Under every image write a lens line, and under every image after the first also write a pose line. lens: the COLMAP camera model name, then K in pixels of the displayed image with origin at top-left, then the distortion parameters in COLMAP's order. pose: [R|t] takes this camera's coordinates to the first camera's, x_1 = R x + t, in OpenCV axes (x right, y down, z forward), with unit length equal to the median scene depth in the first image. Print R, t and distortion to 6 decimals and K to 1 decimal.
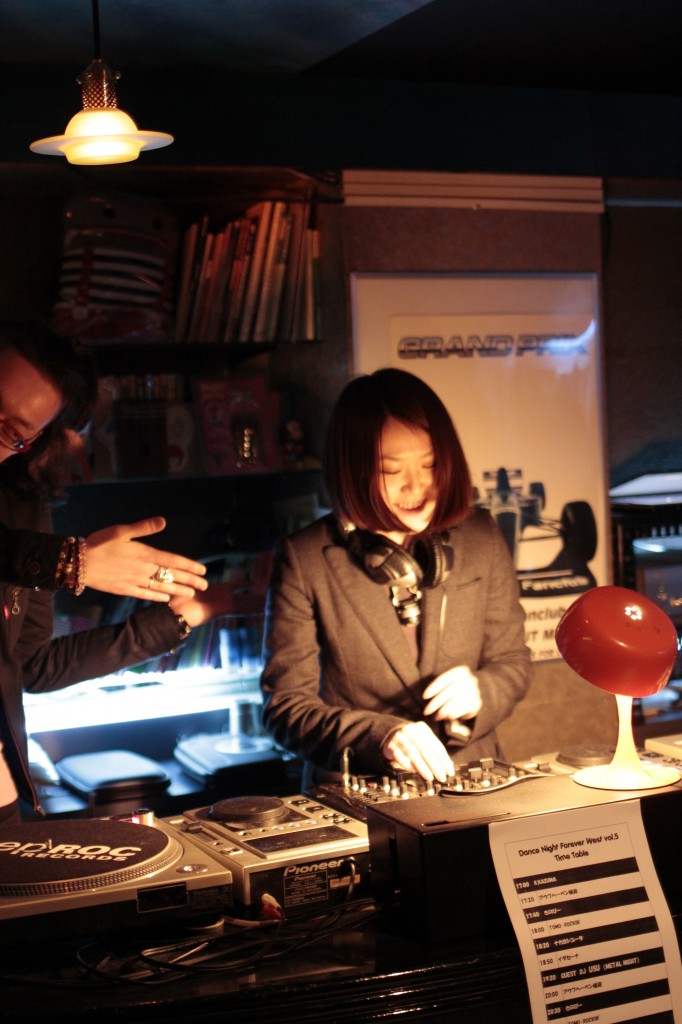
lens RADIAL K [[1655.4, 0, 341.0], [0, 1655.4, 512.0], [0, 0, 1]] dist [-0.026819, -0.046470]
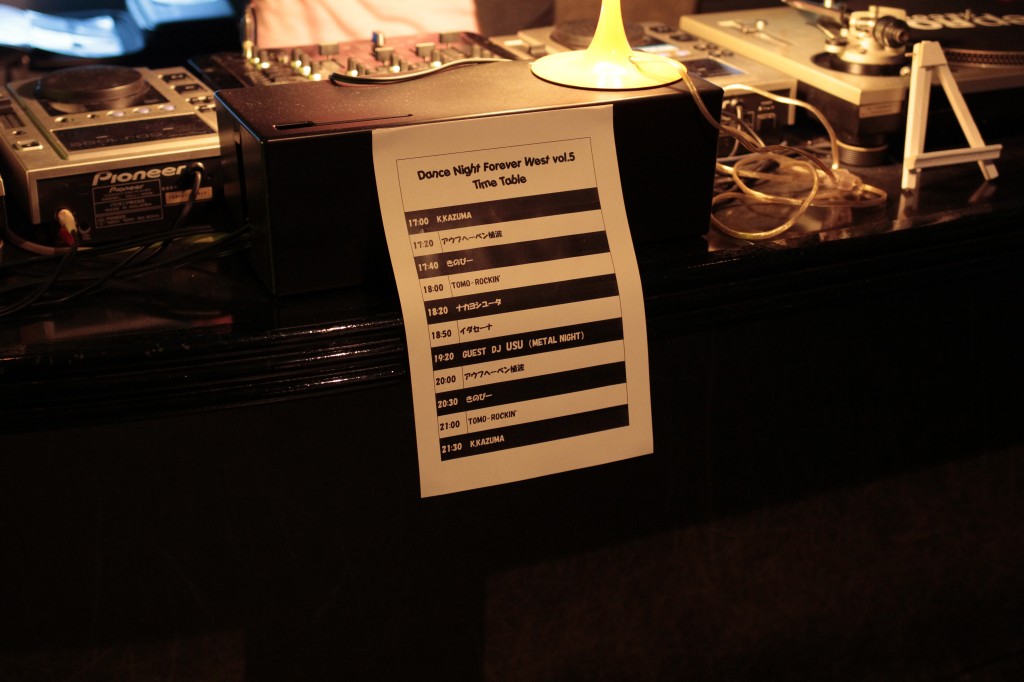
lens RADIAL K [[1655.4, 0, 509.4], [0, 1655.4, 327.0], [0, 0, 1]] dist [-0.026819, -0.046470]
pose [[0.998456, 0.053743, 0.014010, 0.130896], [-0.055373, 0.943732, 0.326042, 0.040279], [0.004301, -0.326315, 0.945251, 0.321734]]
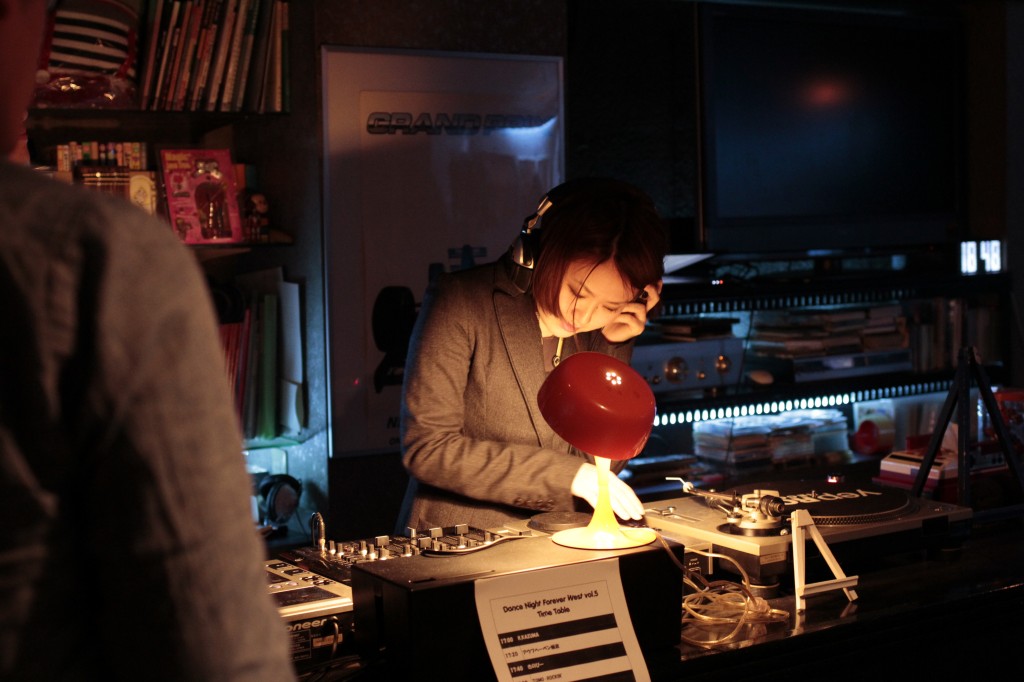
lens RADIAL K [[1655.4, 0, 509.4], [0, 1655.4, 327.0], [0, 0, 1]] dist [-0.026819, -0.046470]
pose [[0.989454, 0.017740, 0.143760, -0.036269], [-0.019403, 0.999760, 0.010175, 0.020490], [-0.143545, -0.012857, 0.989560, -0.008096]]
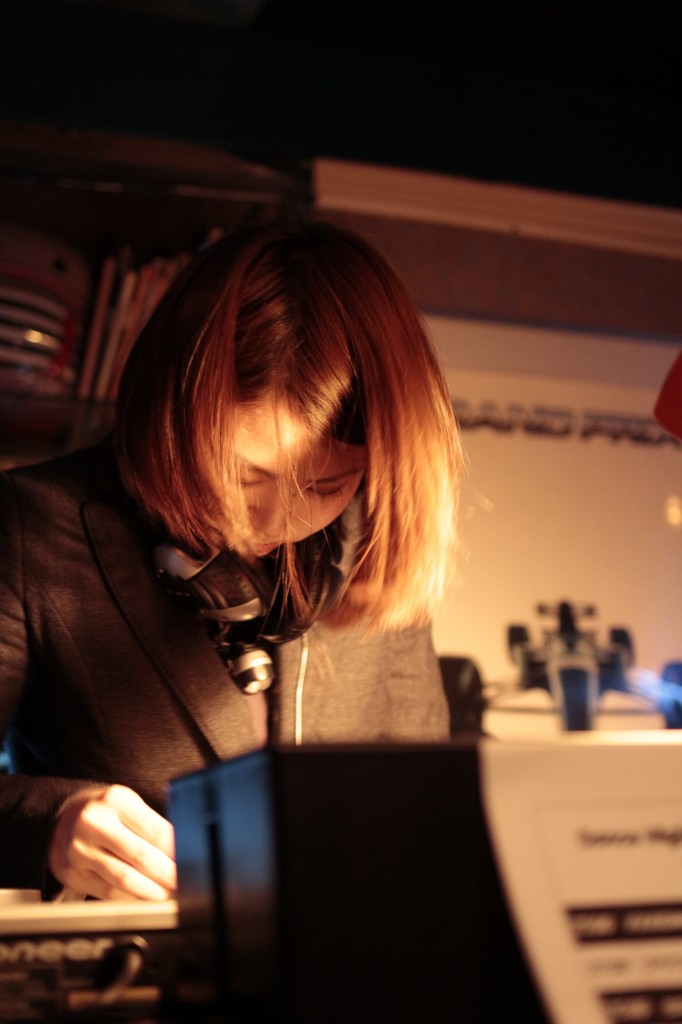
lens RADIAL K [[1651.6, 0, 362.3], [0, 1651.6, 512.6], [0, 0, 1]] dist [0.020297, 0.042614]
pose [[0.999199, -0.012373, -0.038060, 0.072684], [0.000497, 0.954771, -0.297341, 0.229056], [0.040018, 0.297084, 0.954013, 0.620163]]
